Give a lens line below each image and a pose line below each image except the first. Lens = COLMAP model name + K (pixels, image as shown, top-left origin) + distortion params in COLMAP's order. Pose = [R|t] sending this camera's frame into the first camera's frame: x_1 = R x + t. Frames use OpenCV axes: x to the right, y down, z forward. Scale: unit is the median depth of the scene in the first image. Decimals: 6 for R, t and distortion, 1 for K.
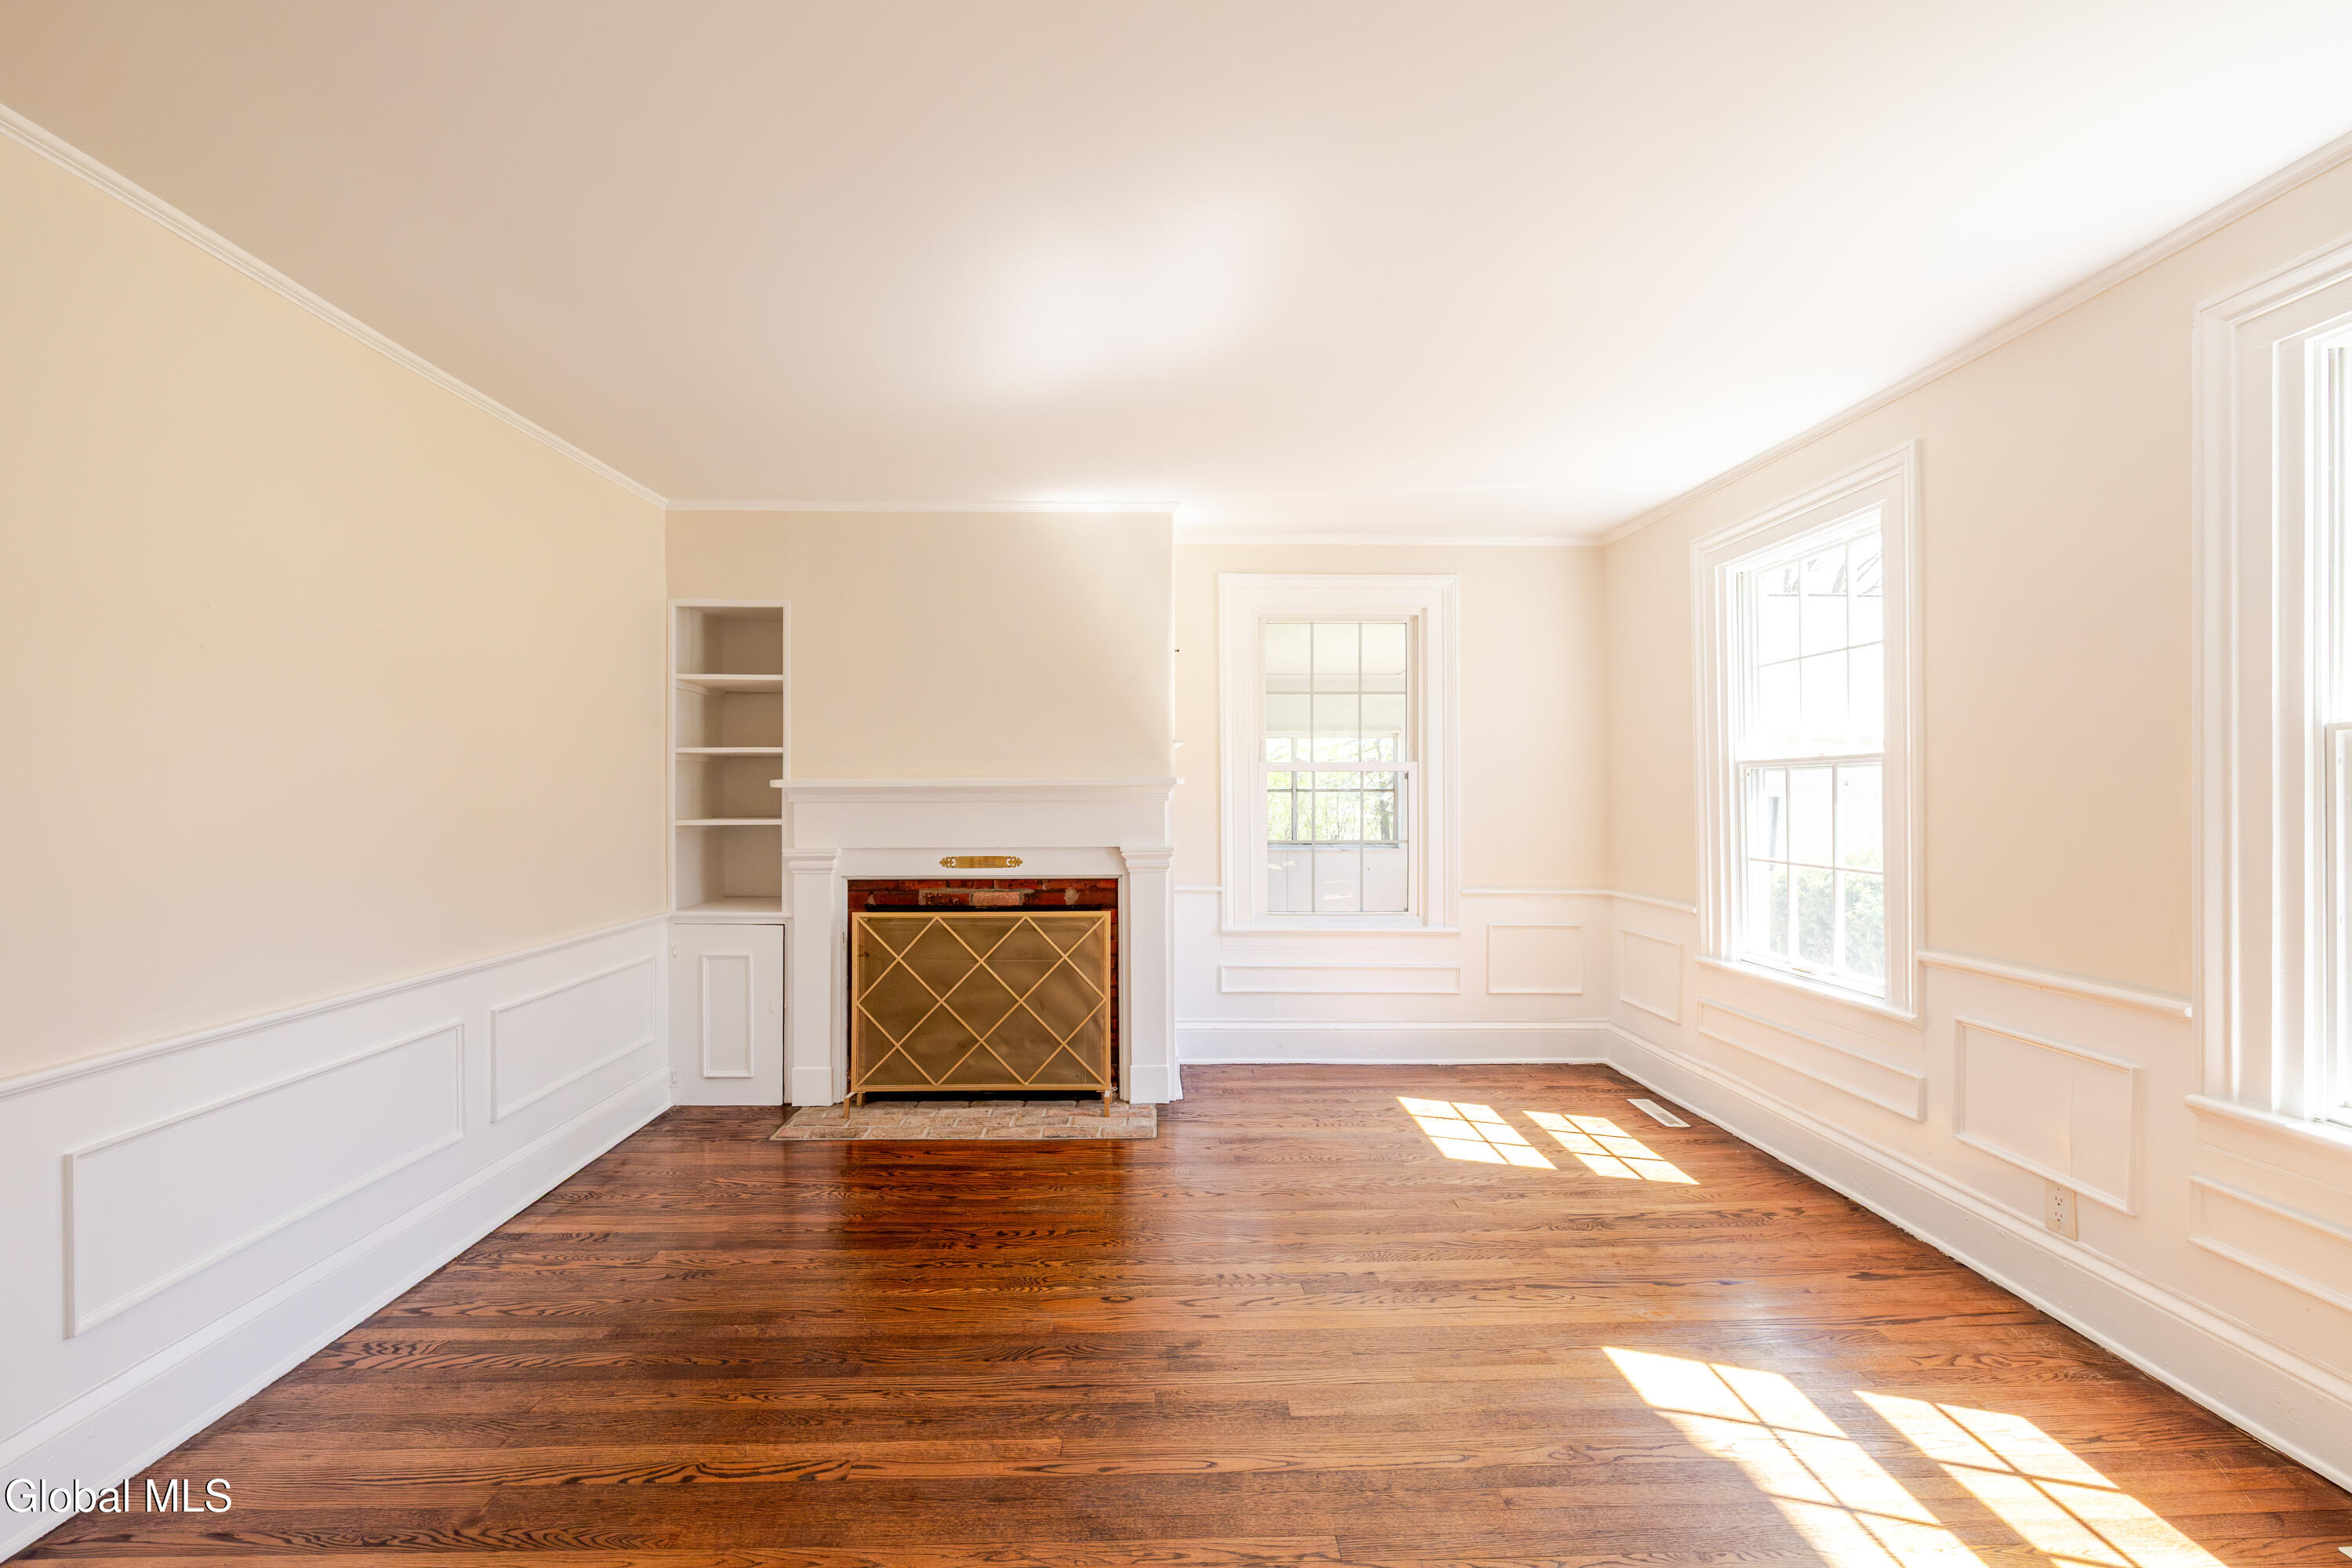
lens RADIAL K [[1005.8, 0, 1176.0], [0, 1005.8, 784.0], [0, 0, 1]] dist [0.000211, 0.000088]
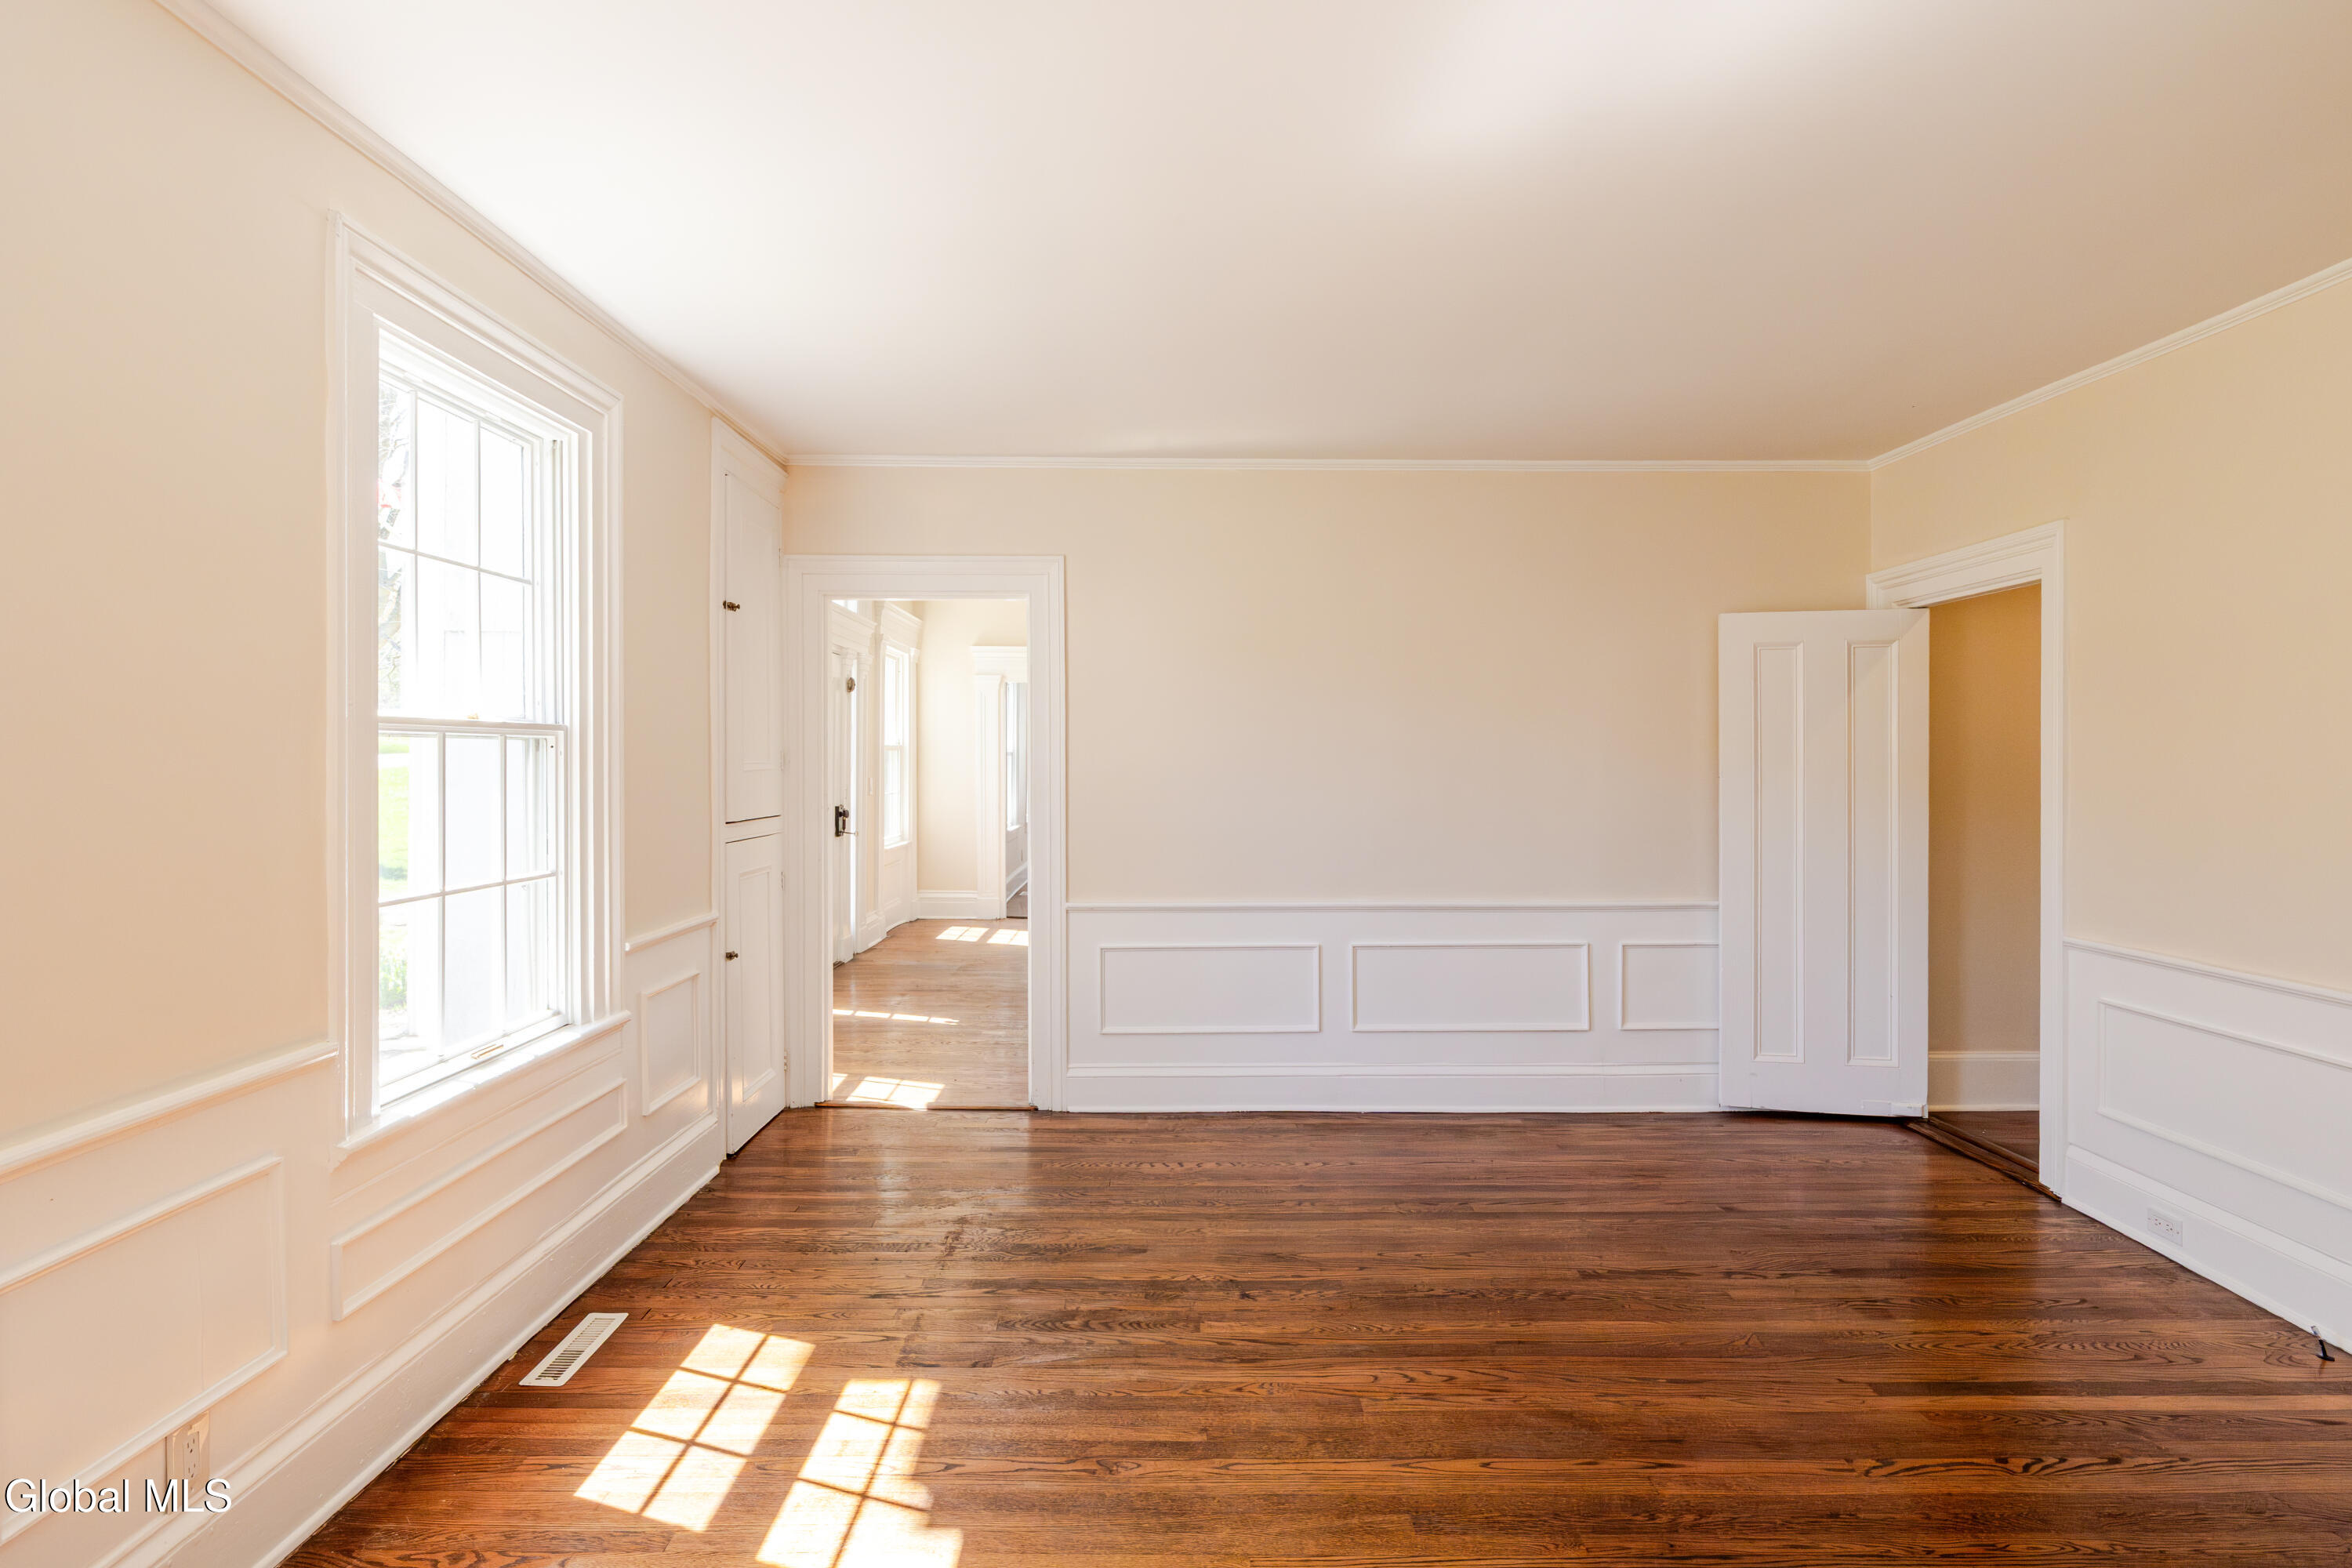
lens RADIAL K [[1276.5, 0, 1176.0], [0, 1276.5, 784.0], [0, 0, 1]] dist [0.000952, -0.000057]
pose [[-0.999921, 0.001307, 0.012517, 0.319723], [0.001242, 0.999986, -0.005157, 0.015052], [-0.012523, -0.005141, -0.999908, 2.238737]]
